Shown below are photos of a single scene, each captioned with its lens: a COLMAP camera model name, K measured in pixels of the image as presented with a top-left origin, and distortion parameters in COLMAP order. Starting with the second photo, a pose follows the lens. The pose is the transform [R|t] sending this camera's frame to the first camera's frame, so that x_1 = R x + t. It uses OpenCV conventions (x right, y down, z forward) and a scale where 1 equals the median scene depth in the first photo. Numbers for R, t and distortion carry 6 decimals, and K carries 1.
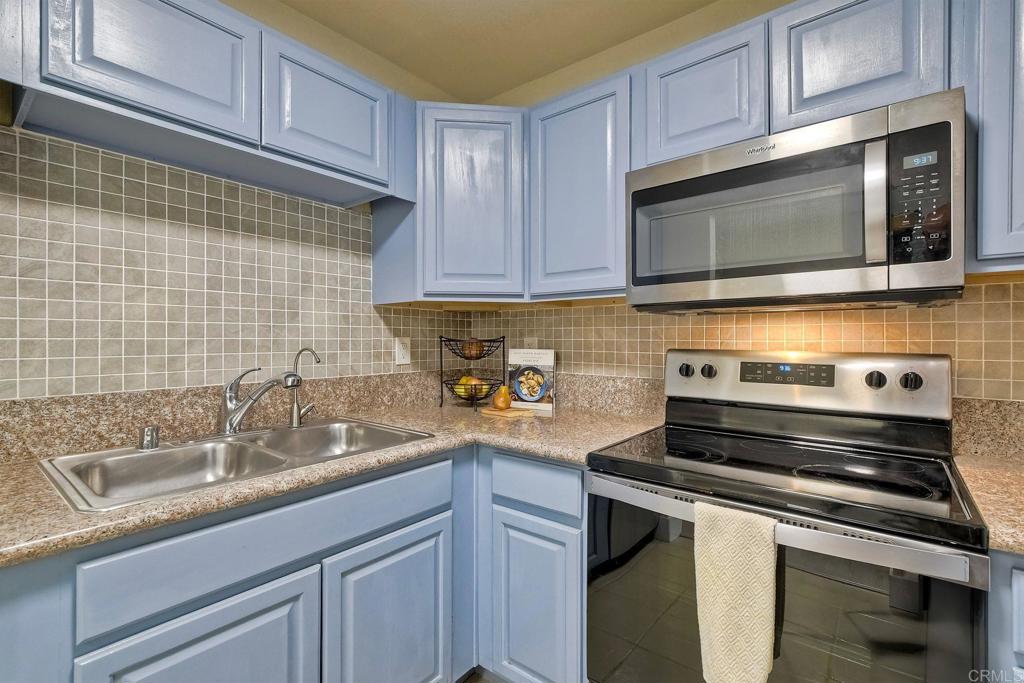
lens RADIAL K [[468.7, 0, 505.9], [0, 468.7, 339.5], [0, 0, 1]] dist [0.002109, 0.000369]
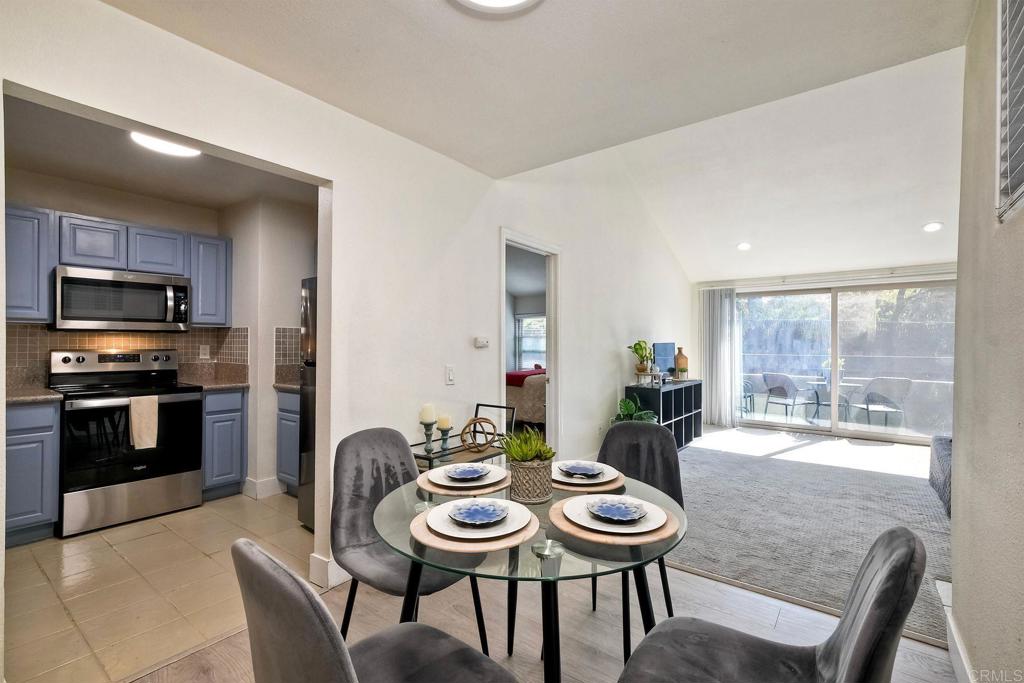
lens RADIAL K [[468.7, 0, 505.9], [0, 468.7, 339.5], [0, 0, 1]] dist [0.002109, 0.000369]
pose [[0.001898, 0.008317, 0.999964, -1.743505], [0.001165, 0.999965, -0.008319, -0.003794], [-0.999998, 0.001181, 0.001888, -0.963911]]
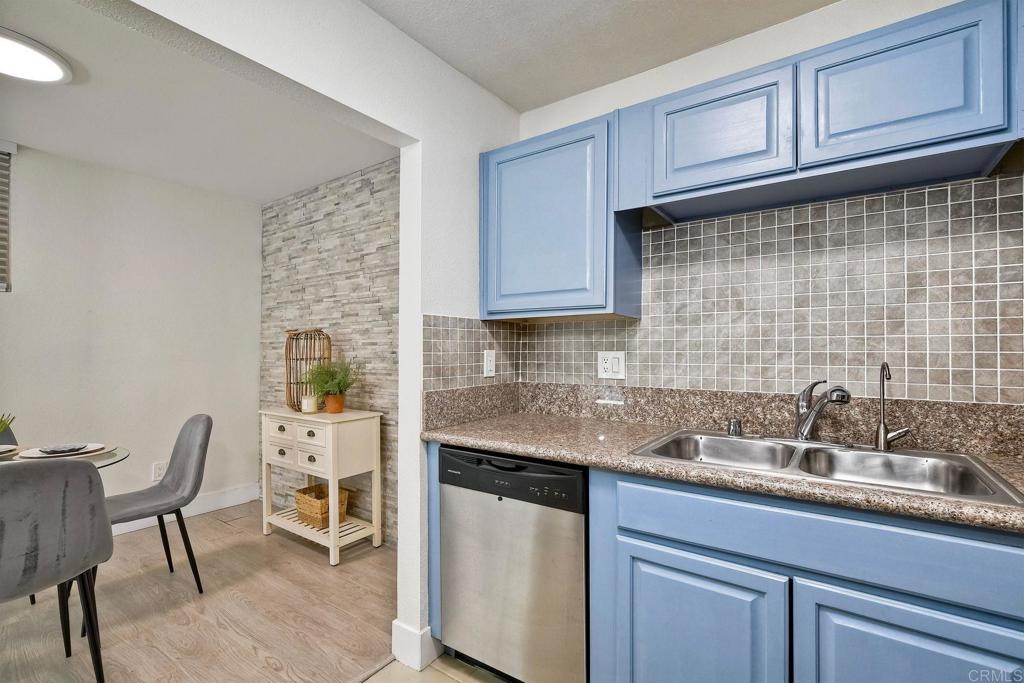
lens RADIAL K [[461.4, 0, 527.7], [0, 461.4, 347.3], [0, 0, 1]] dist [-0.000498, -0.000341]
pose [[0.081515, -0.009639, -0.996626, 0.391995], [-0.003088, 0.999946, -0.009923, 0.000399], [0.996667, 0.003887, 0.081481, 0.265334]]
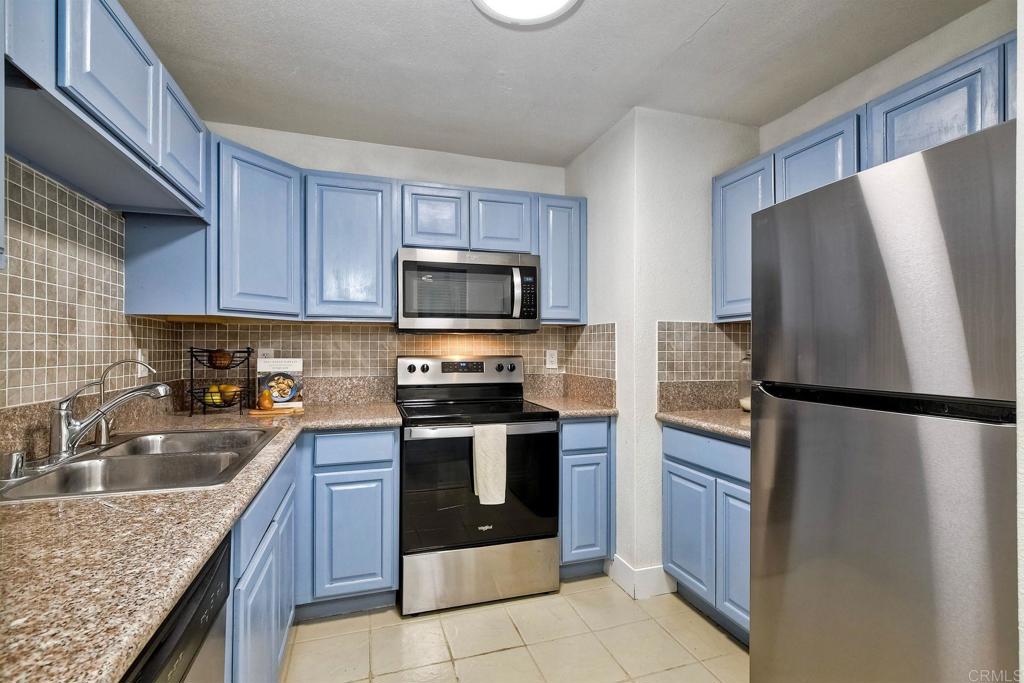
lens RADIAL K [[454.3, 0, 515.7], [0, 454.3, 344.4], [0, 0, 1]] dist [0.001213, -0.000130]
pose [[0.552692, 0.005837, 0.833365, -0.782643], [0.003676, 0.999949, -0.009442, -0.002743], [-0.833377, 0.008282, 0.552642, -0.194976]]
